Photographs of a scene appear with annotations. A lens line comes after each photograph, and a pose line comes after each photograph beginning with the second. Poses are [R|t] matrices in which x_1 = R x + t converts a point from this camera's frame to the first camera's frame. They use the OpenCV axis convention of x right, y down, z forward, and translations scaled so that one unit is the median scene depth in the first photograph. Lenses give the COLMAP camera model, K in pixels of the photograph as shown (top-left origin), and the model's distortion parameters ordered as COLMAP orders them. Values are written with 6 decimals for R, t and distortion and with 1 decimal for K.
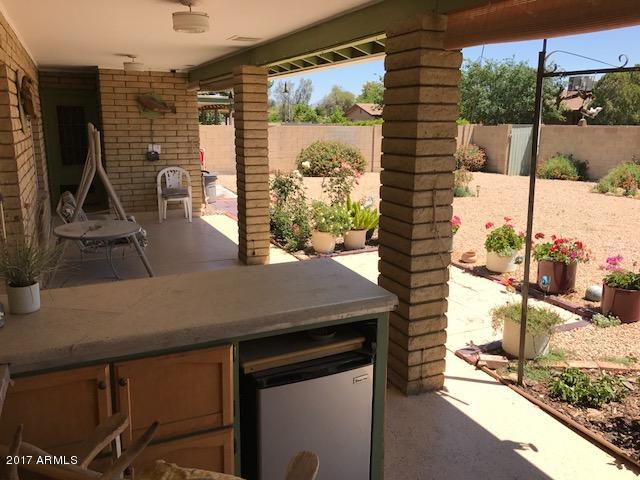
lens RADIAL K [[528.5, 0, 321.3], [0, 528.5, 237.1], [0, 0, 1]] dist [0.010042, -0.010090]
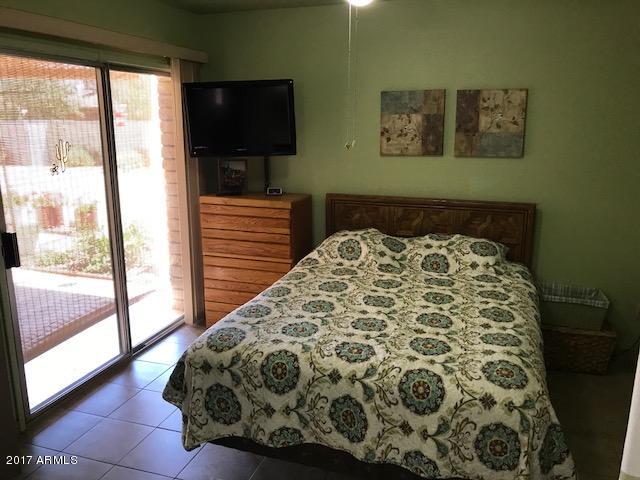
lens RADIAL K [[528.5, 0, 319.9], [0, 528.5, 240.1], [0, 0, 1]] dist [0.010042, -0.010090]
pose [[0.693772, -0.172421, 0.699251, -0.111420], [0.163119, 0.983307, 0.080622, 0.146440], [-0.701479, 0.058127, 0.710316, -0.676821]]
